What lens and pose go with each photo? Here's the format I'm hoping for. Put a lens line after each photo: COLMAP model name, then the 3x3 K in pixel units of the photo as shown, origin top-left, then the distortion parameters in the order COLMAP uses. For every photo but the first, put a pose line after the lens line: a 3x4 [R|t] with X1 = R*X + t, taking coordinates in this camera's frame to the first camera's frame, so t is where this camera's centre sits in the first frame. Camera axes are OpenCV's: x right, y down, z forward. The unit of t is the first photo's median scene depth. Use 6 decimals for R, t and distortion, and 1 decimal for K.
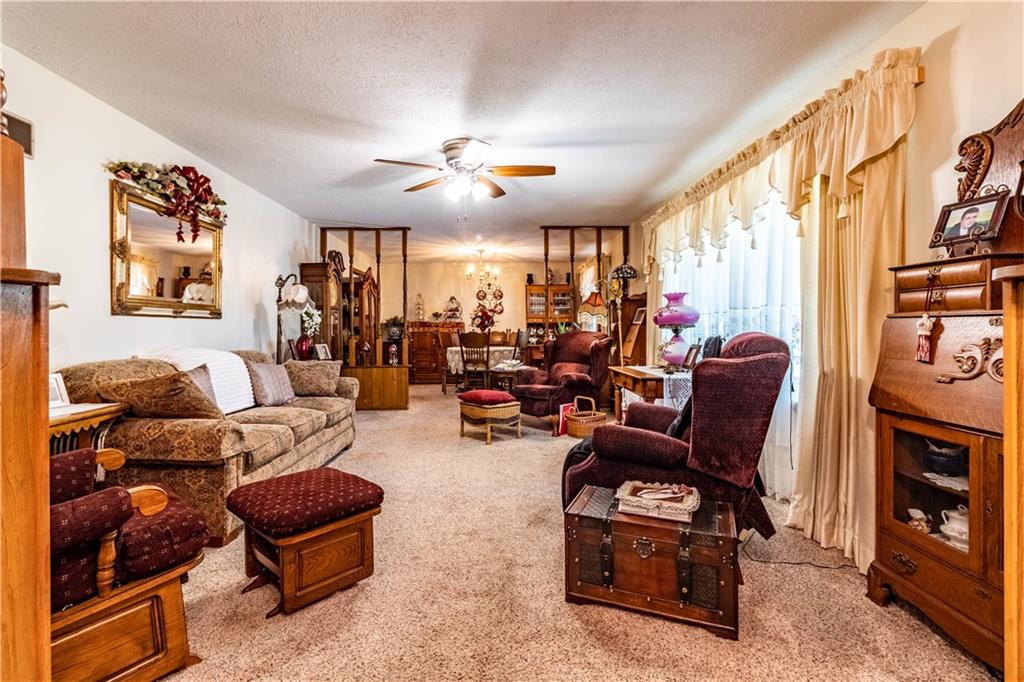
lens RADIAL K [[471.6, 0, 508.8], [0, 471.6, 330.6], [0, 0, 1]] dist [0.000922, 0.000077]
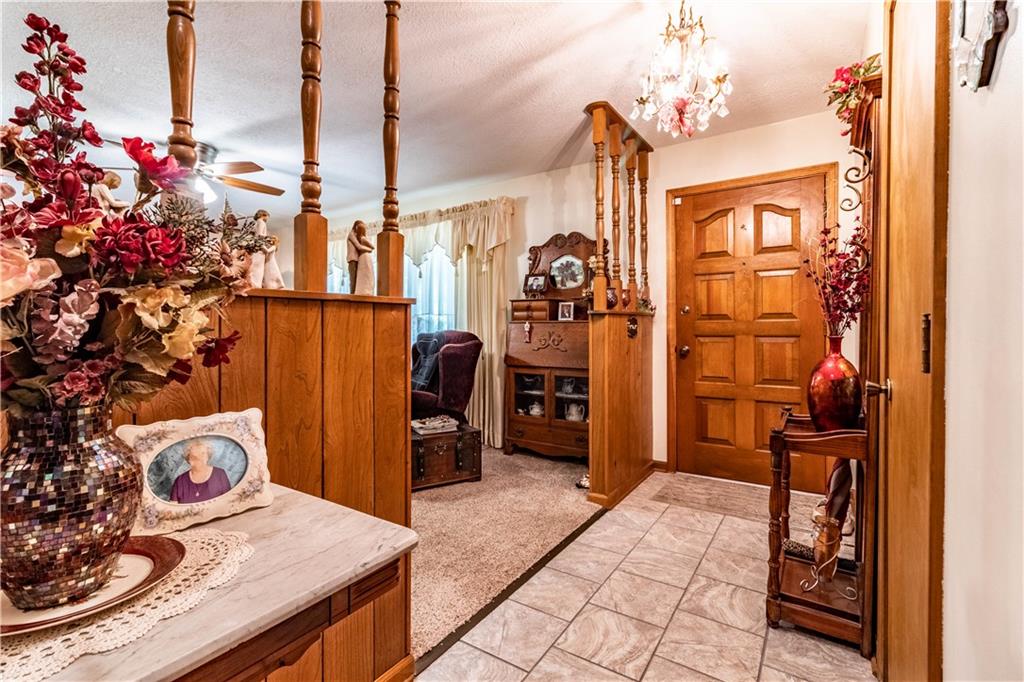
lens RADIAL K [[471.6, 0, 512.3], [0, 471.6, 335.8], [0, 0, 1]] dist [0.000922, 0.000077]
pose [[0.565776, -0.010344, 0.824494, -0.706418], [0.004398, 0.999945, 0.009527, 0.007679], [-0.824547, -0.001764, 0.565791, -0.168370]]
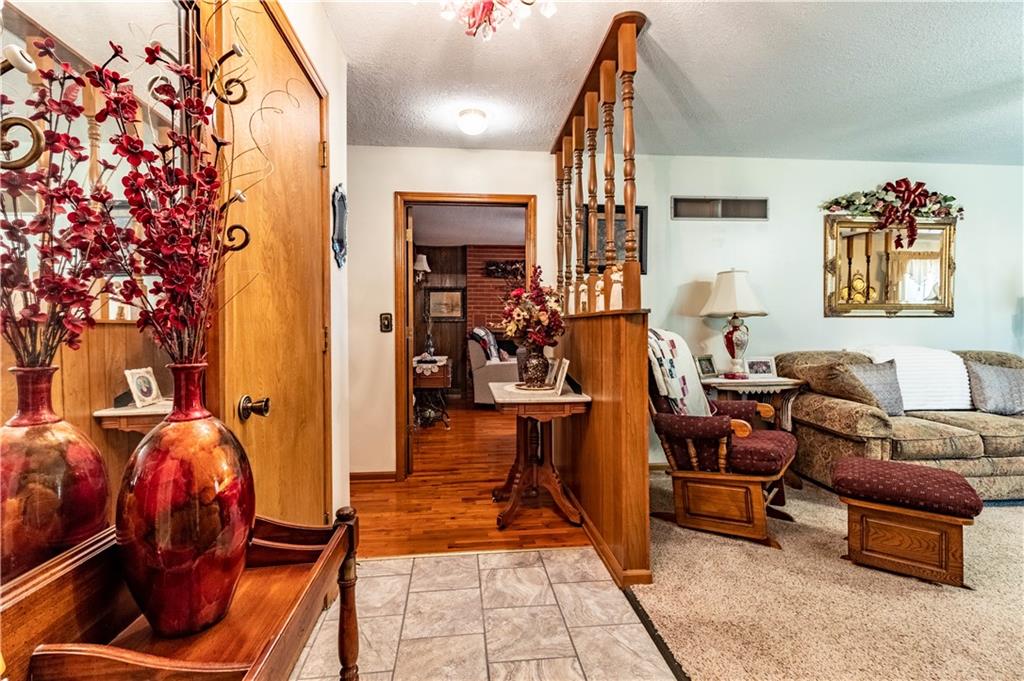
lens RADIAL K [[471.6, 0, 510.5], [0, 471.6, 336.1], [0, 0, 1]] dist [0.000922, 0.000077]
pose [[0.083189, 0.021950, -0.996292, 0.472345], [-0.002525, 0.999759, 0.021816, -0.007669], [0.996531, 0.000701, 0.083224, 0.008670]]
